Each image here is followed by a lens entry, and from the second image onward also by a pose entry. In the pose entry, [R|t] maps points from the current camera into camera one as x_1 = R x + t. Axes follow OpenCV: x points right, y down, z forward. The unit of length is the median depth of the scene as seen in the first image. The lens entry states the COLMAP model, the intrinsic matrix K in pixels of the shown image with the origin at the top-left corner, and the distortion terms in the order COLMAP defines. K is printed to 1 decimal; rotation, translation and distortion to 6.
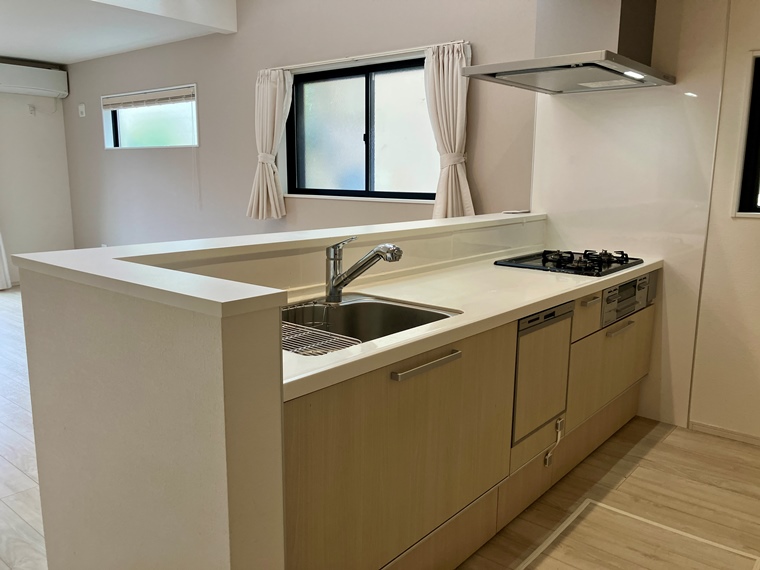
lens RADIAL K [[627.8, 0, 377.3], [0, 627.8, 287.4], [0, 0, 1]] dist [0.068613, -0.069799]
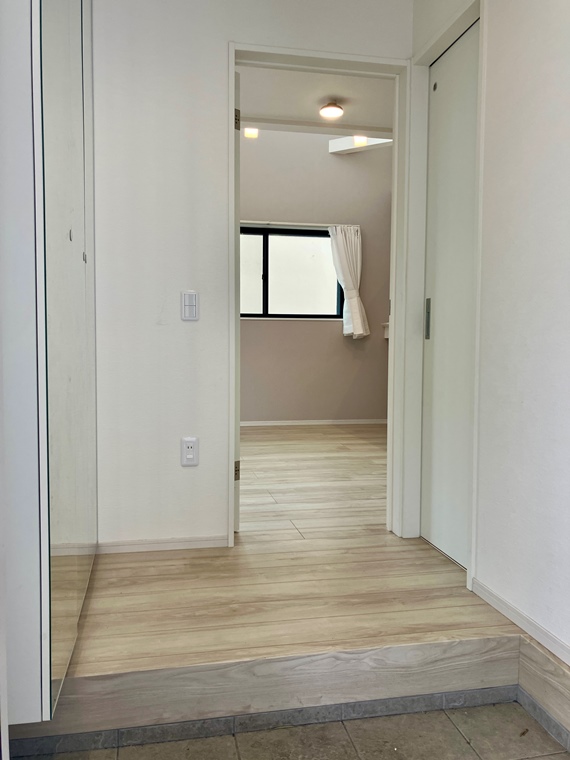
lens RADIAL K [[627.8, 0, 269.7], [0, 627.8, 379.0], [0, 0, 1]] dist [0.068613, -0.069799]
pose [[0.626690, -0.054807, 0.777339, -1.370356], [0.143026, 0.988668, -0.045600, 0.070687], [-0.766031, 0.139757, 0.627427, 0.152222]]
